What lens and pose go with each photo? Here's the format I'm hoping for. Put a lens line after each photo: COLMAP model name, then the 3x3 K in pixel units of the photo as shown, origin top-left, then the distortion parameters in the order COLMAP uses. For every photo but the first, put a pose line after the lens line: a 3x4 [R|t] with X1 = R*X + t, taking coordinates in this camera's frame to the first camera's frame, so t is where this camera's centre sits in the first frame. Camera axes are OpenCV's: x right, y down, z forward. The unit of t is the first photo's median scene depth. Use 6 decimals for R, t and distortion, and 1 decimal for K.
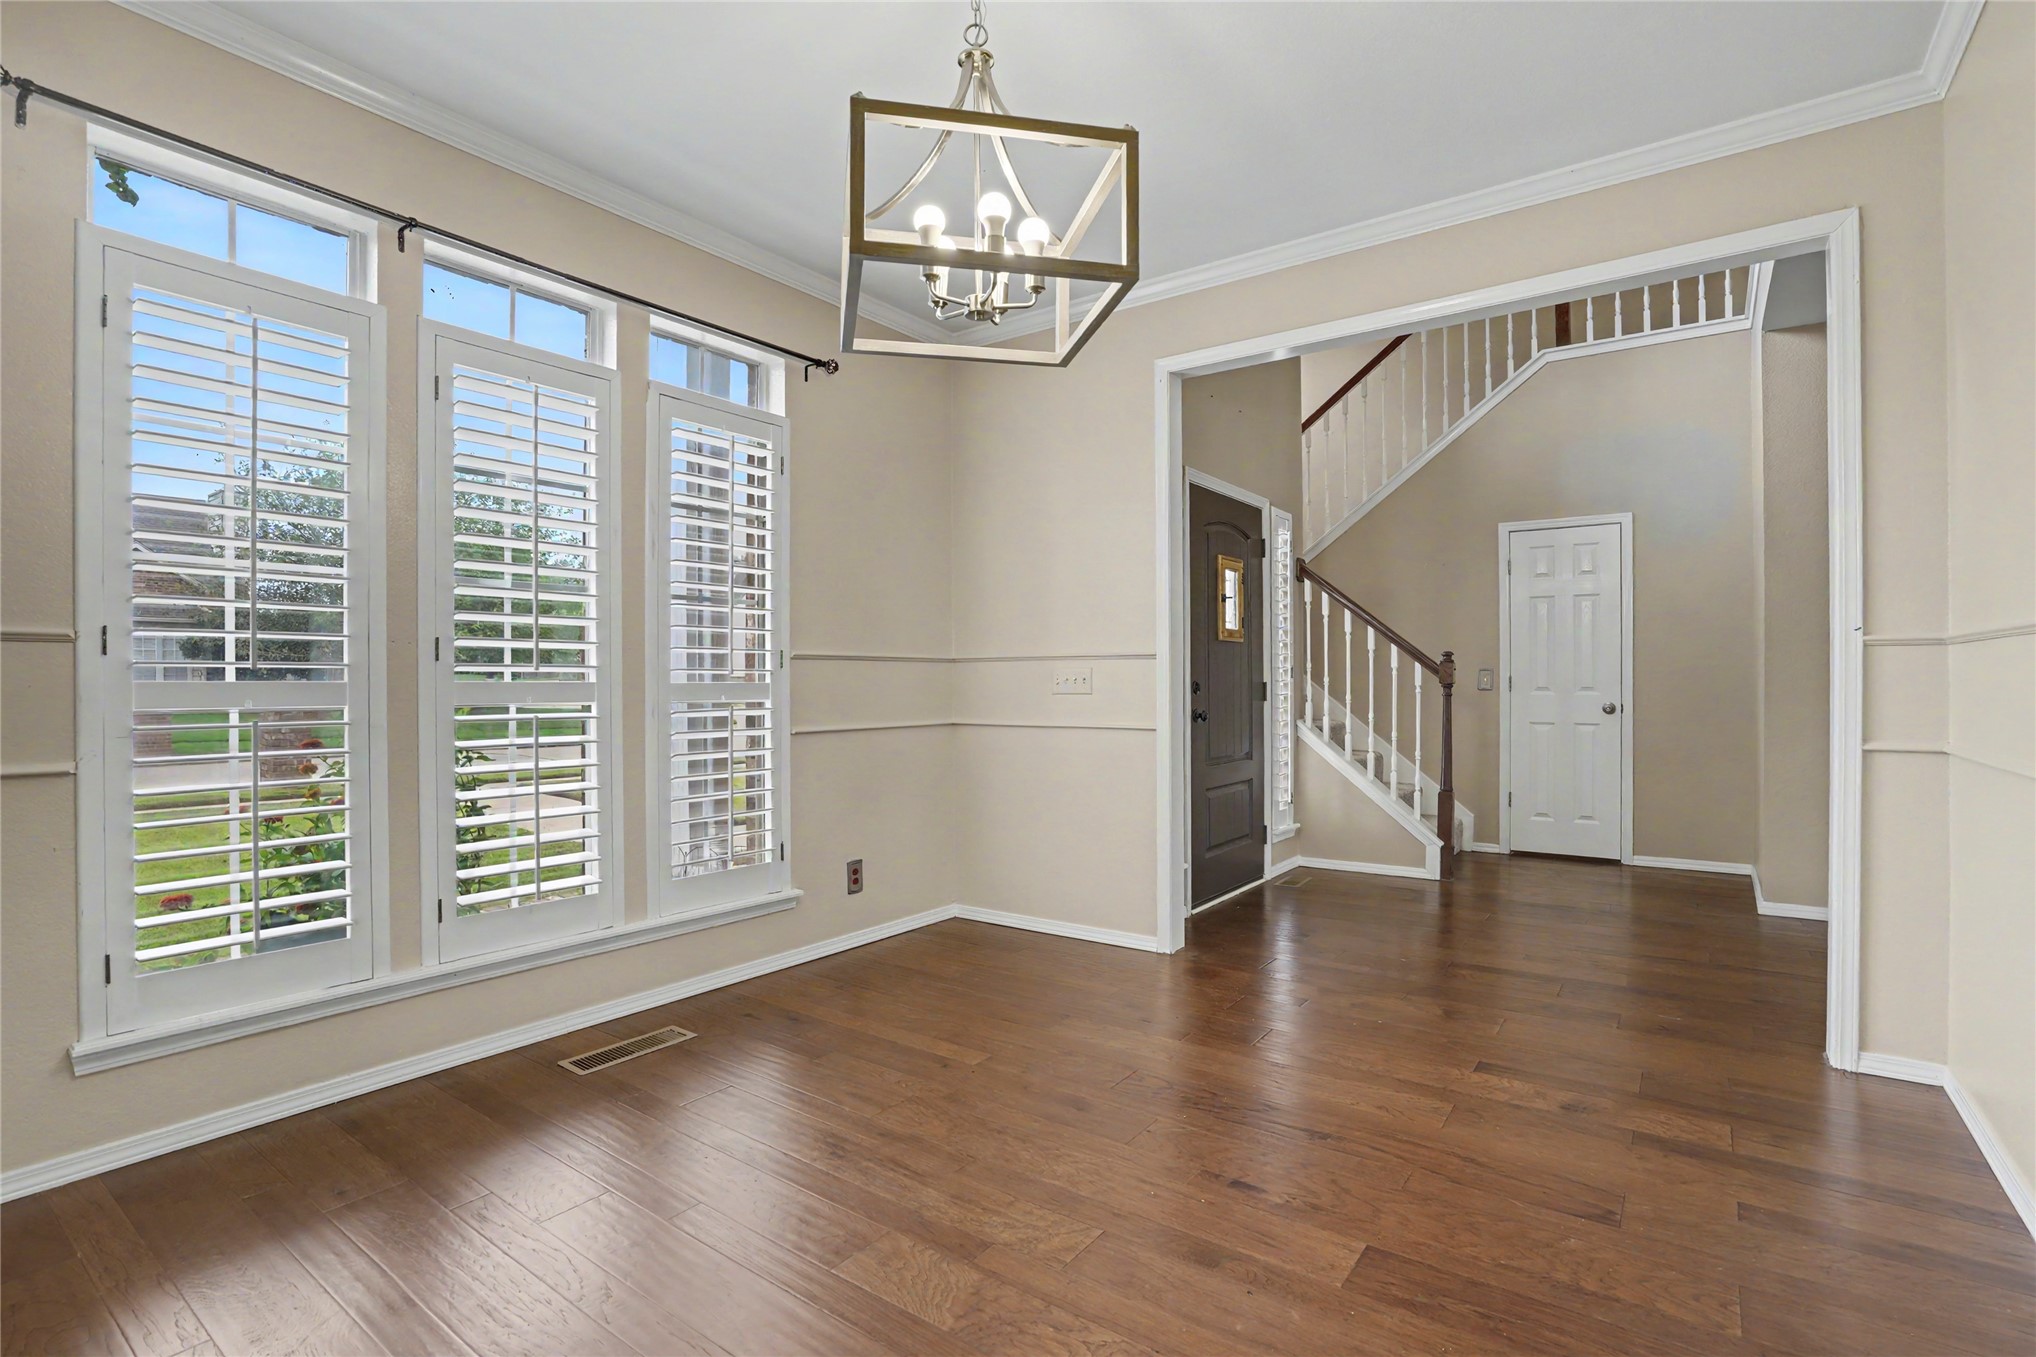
lens RADIAL K [[955.4, 0, 1020.2], [0, 955.4, 670.1], [0, 0, 1]] dist [-0.044969, 0.022006]
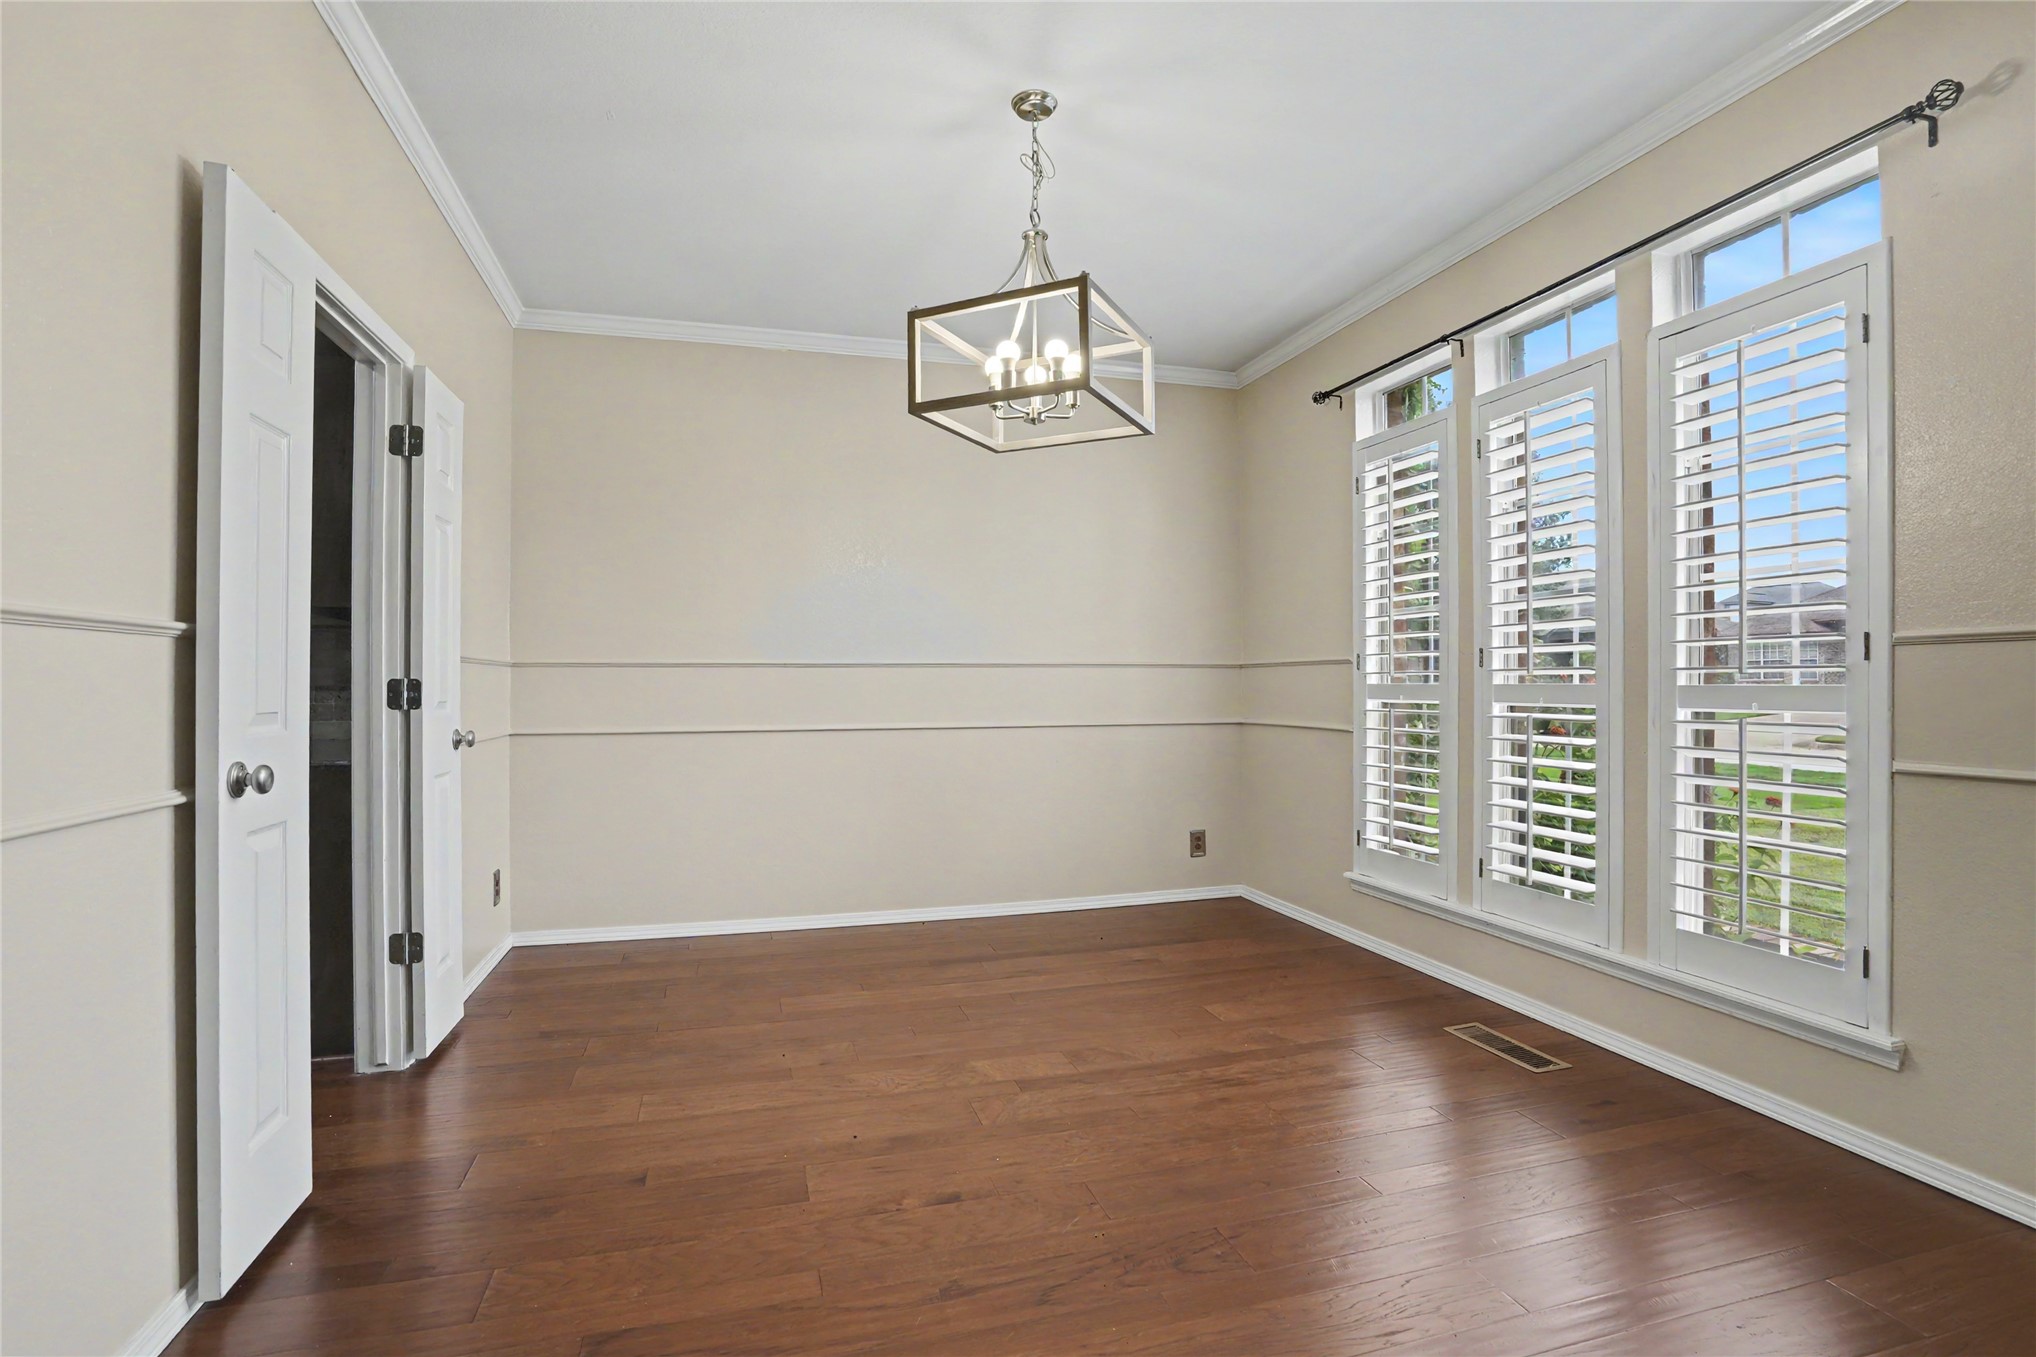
lens RADIAL K [[939.5, 0, 1018.0], [0, 939.5, 678.5], [0, 0, 1]] dist [-0.049526, -0.000046]
pose [[-0.602904, -0.002164, -0.797811, 0.729806], [0.010950, 0.999880, -0.010987, 0.011863], [0.797739, -0.015360, -0.602808, 1.250414]]
